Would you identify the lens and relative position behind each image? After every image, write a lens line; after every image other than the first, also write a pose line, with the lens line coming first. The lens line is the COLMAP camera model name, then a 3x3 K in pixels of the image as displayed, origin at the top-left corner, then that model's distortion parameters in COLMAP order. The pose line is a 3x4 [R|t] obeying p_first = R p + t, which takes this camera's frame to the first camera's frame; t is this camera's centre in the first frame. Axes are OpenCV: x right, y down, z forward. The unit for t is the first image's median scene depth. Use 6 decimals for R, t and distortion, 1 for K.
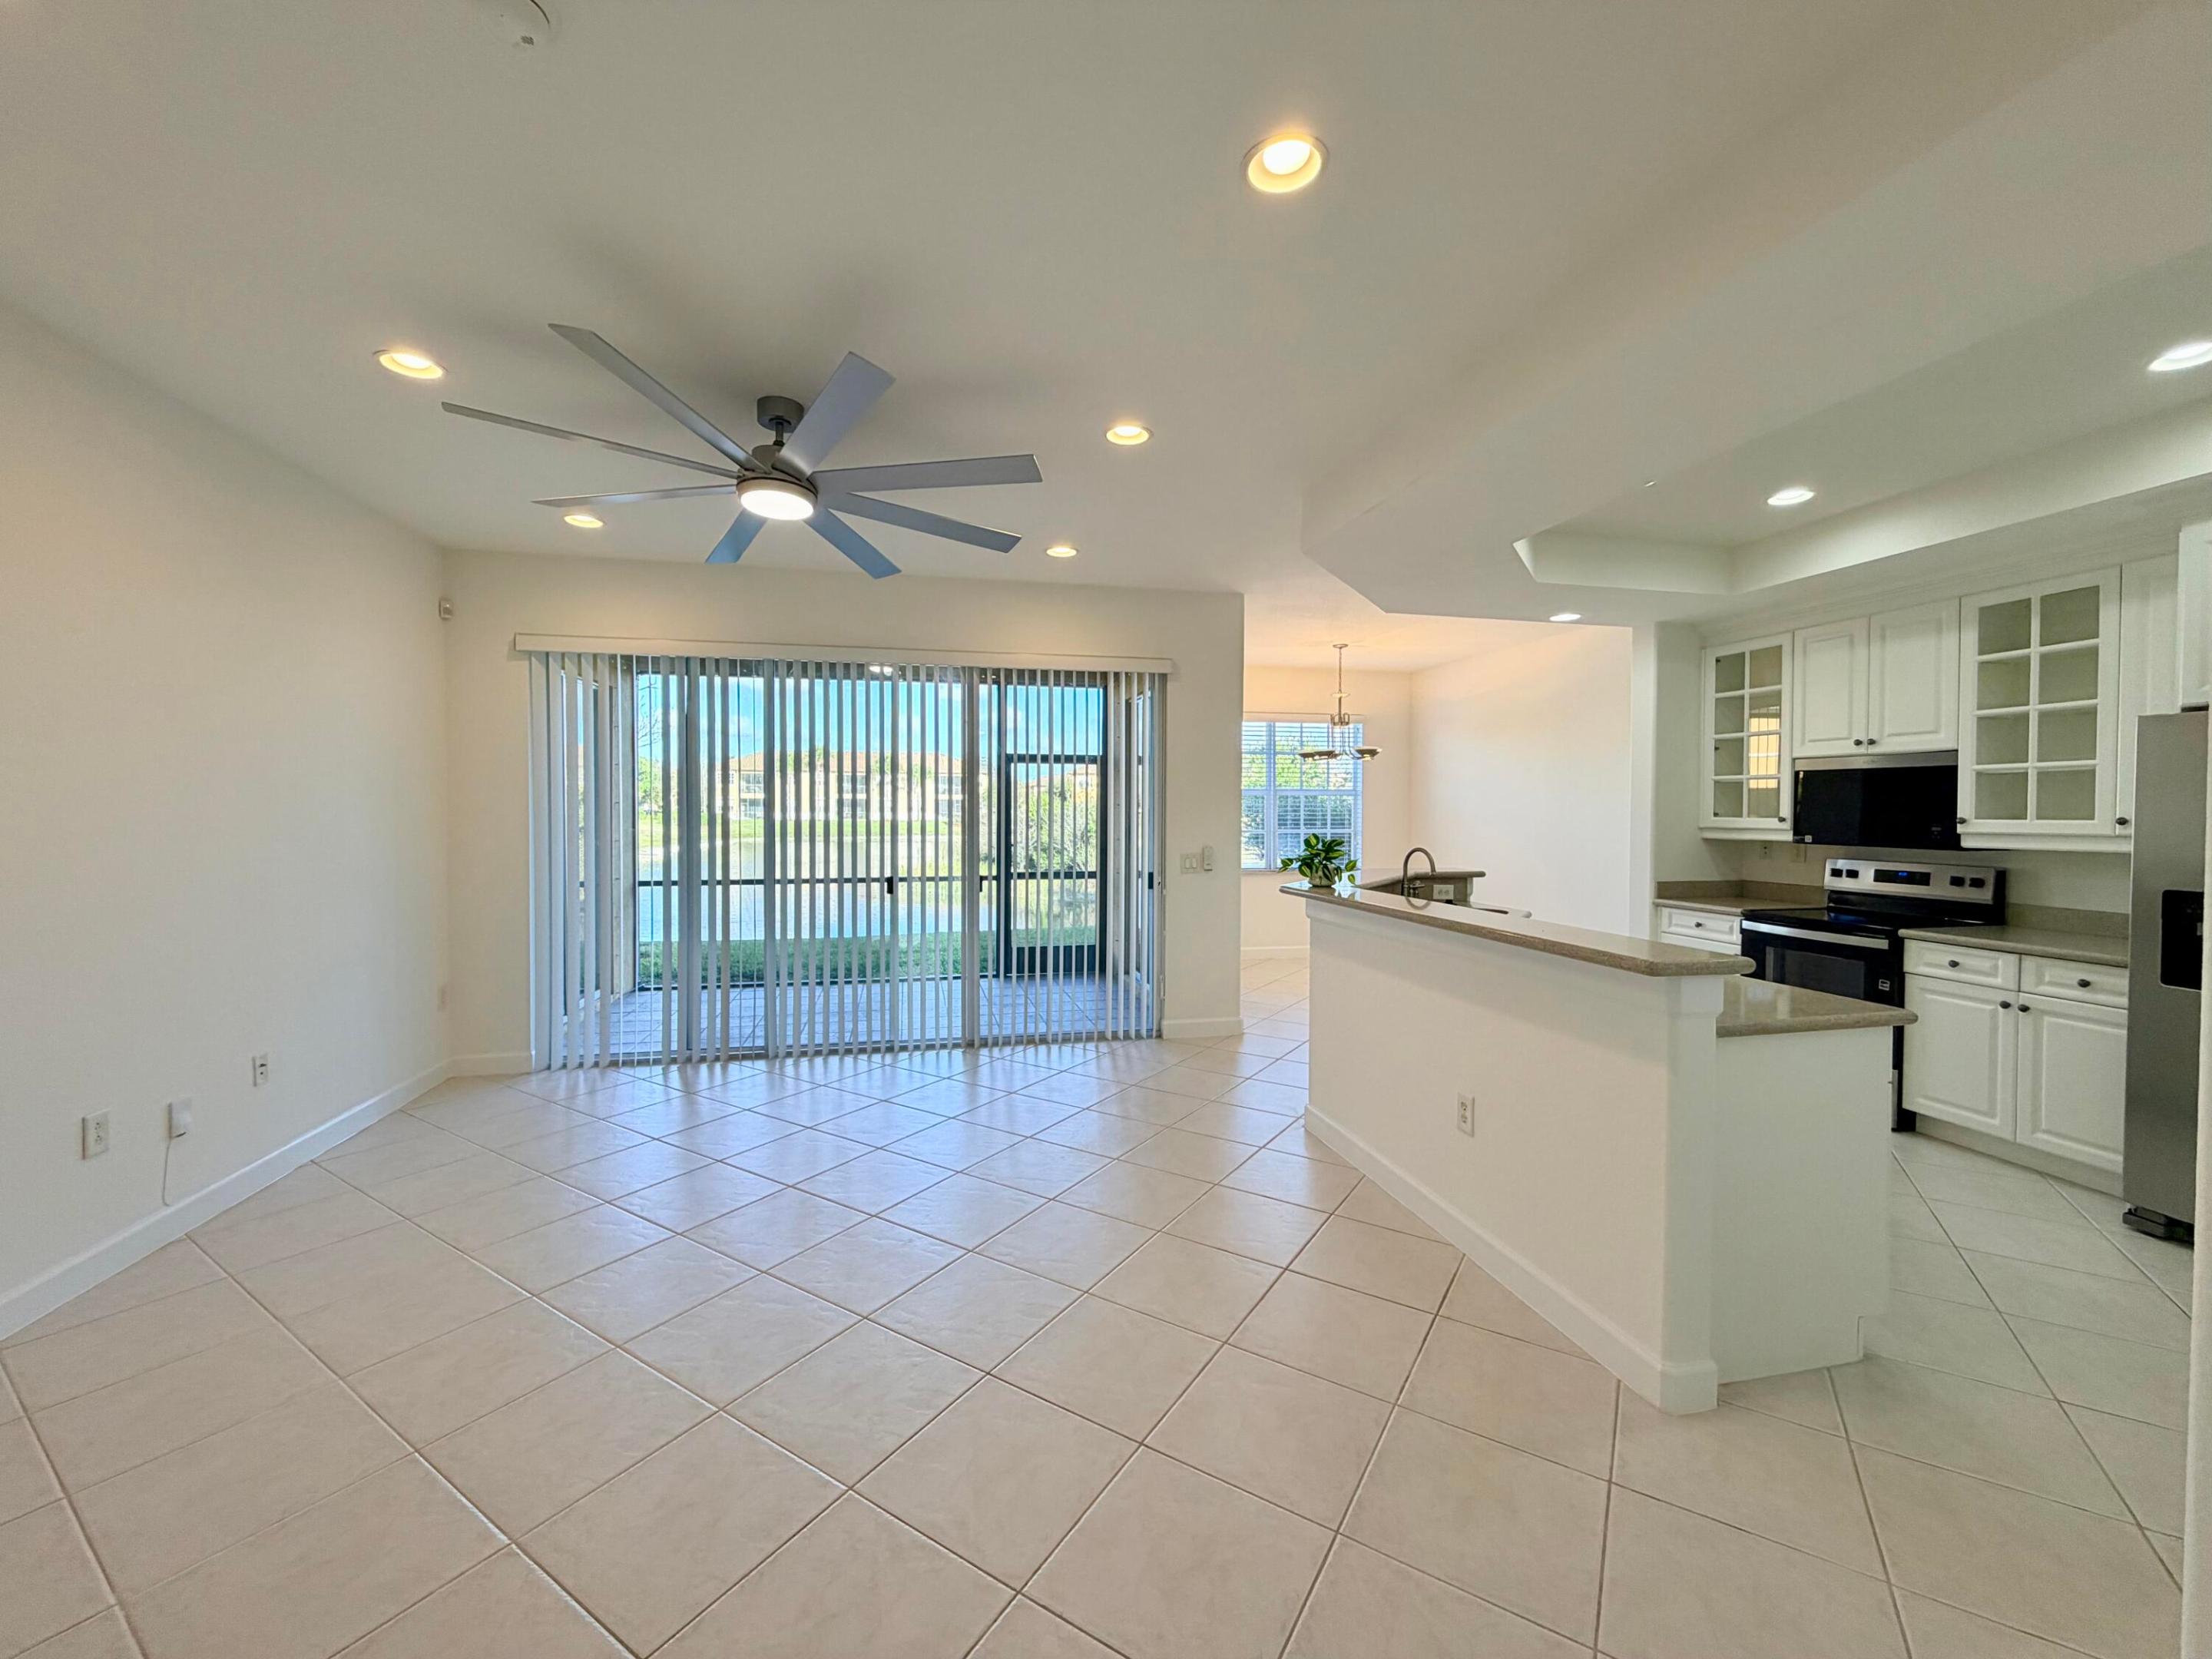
lens RADIAL K [[882.3, 0, 1100.2], [0, 882.3, 825.6], [0, 0, 1]] dist [0.000307, -0.000088]
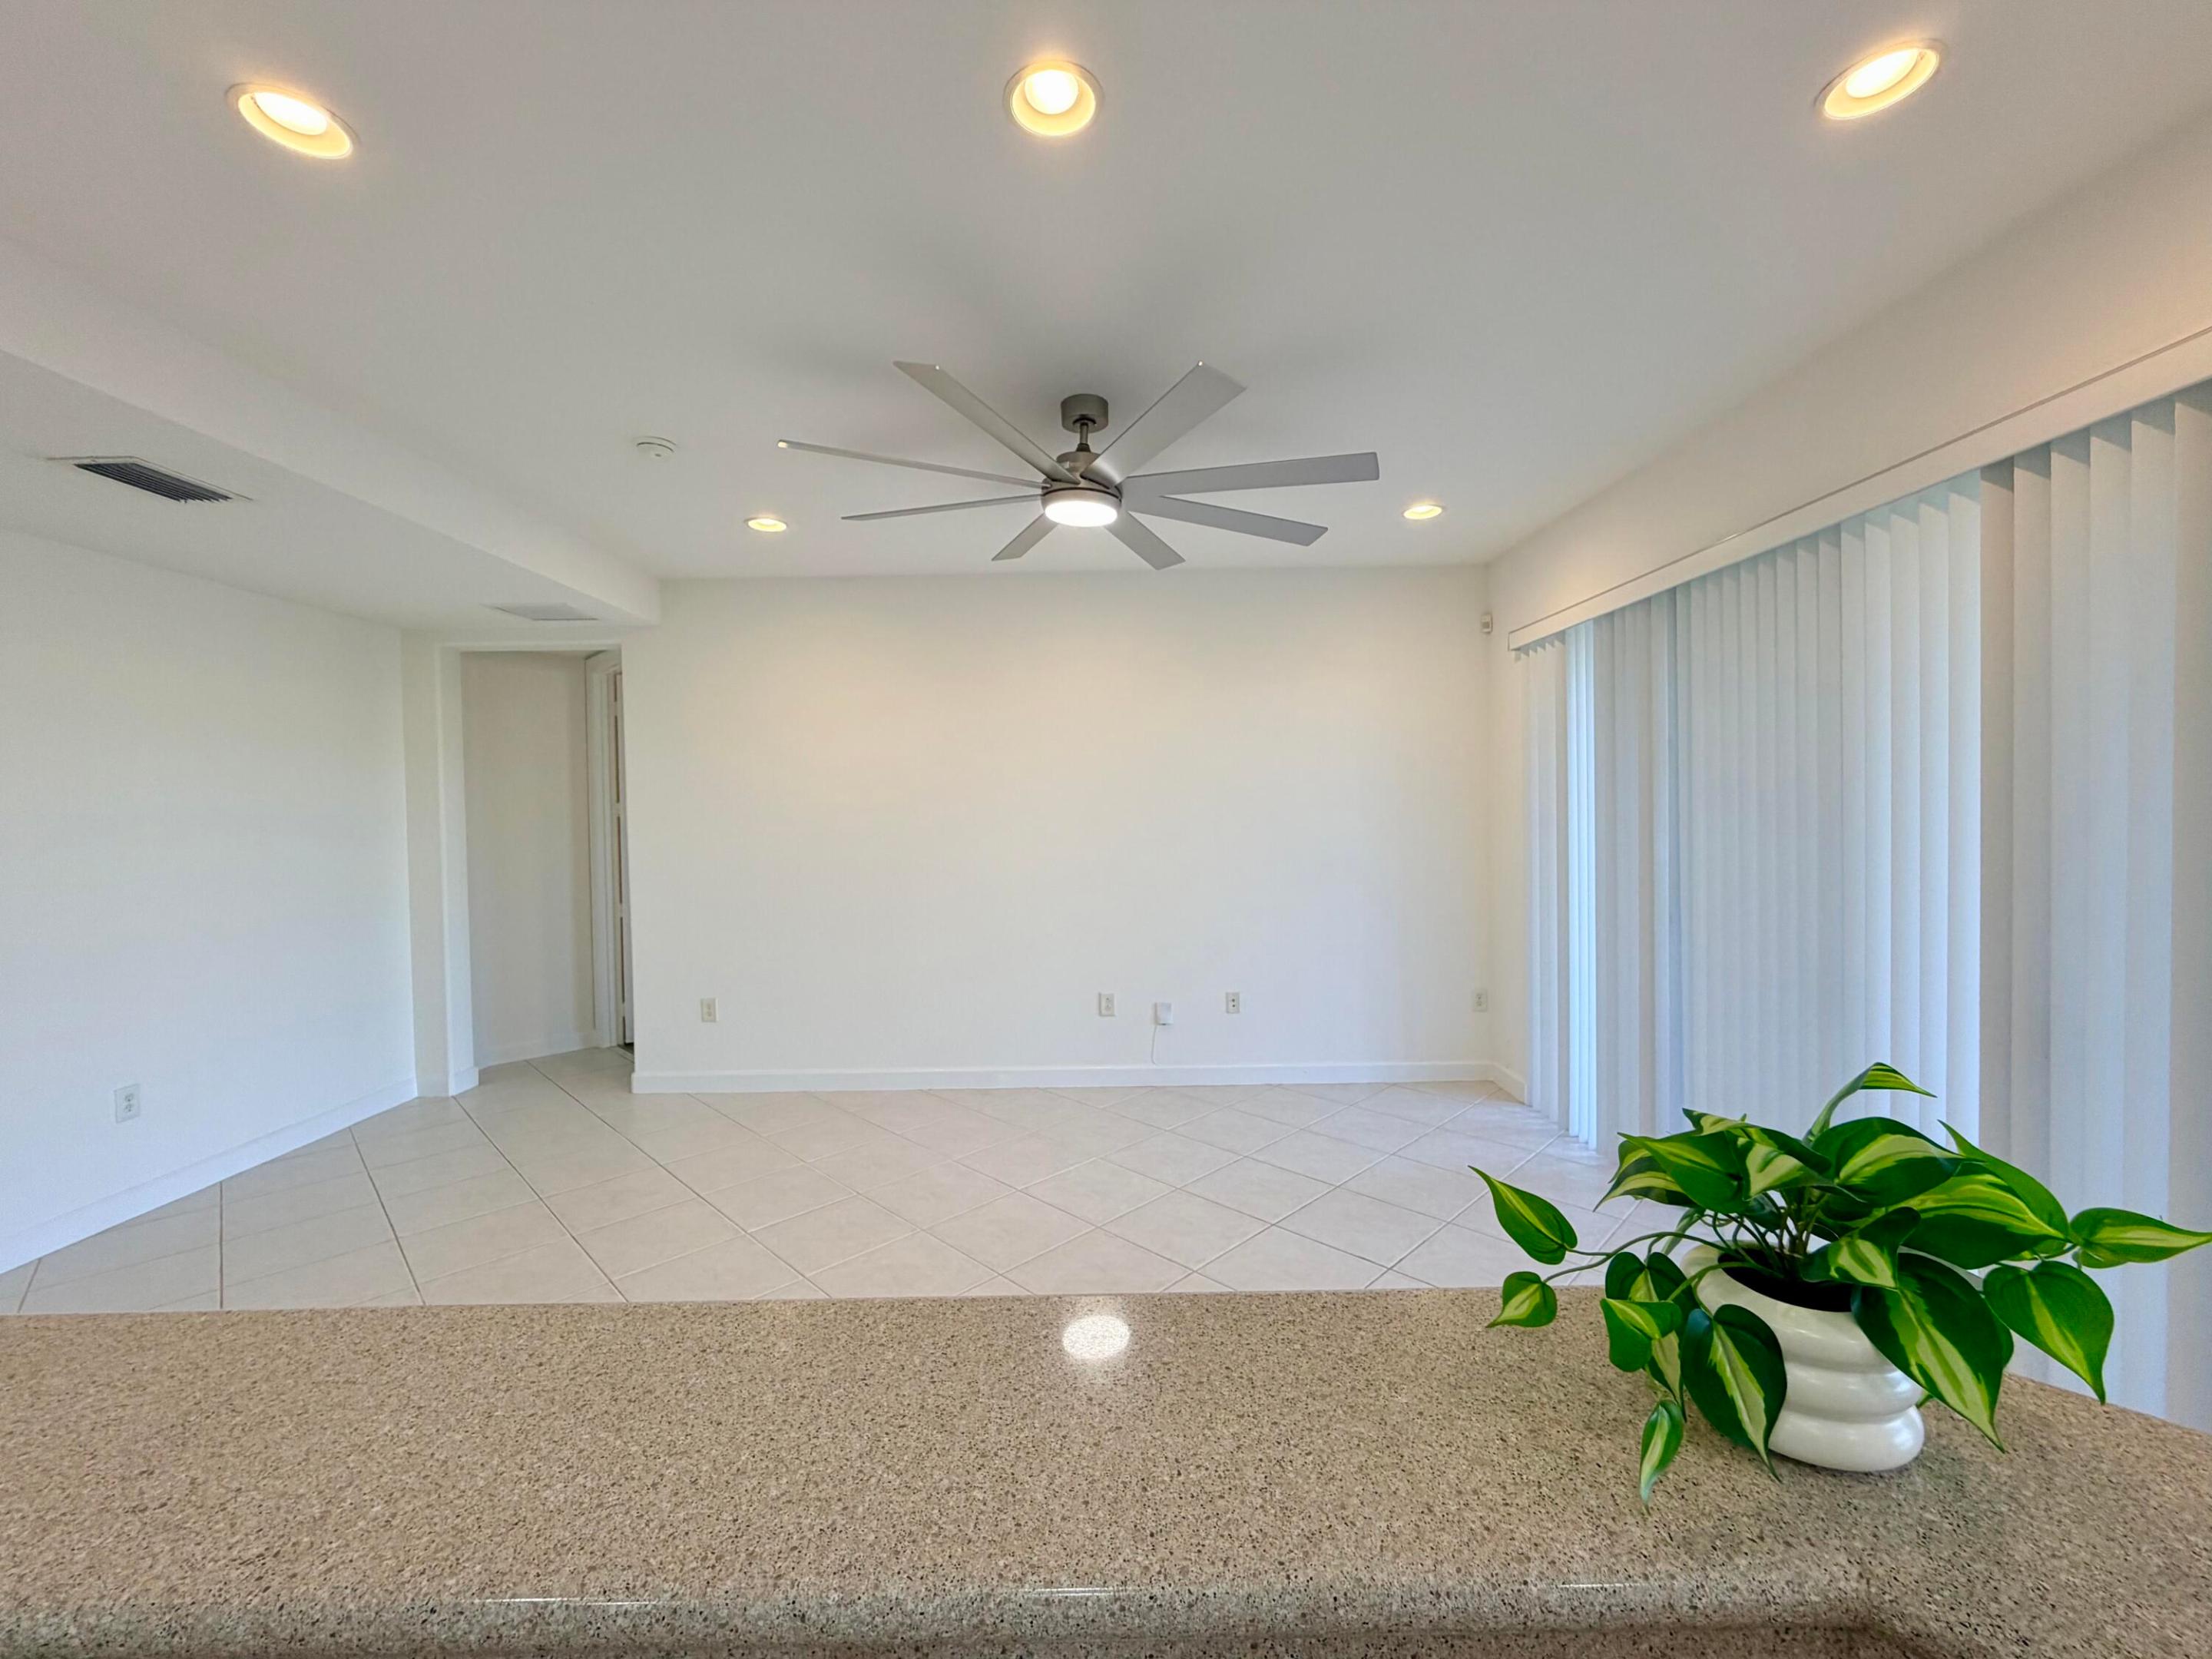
lens RADIAL K [[882.3, 0, 1100.2], [0, 882.3, 825.6], [0, 0, 1]] dist [0.000307, -0.000088]
pose [[-0.214374, 0.018748, -0.976572, 0.390415], [-0.001067, 0.999811, 0.019428, -0.032052], [0.976751, 0.005207, -0.214314, 0.851867]]
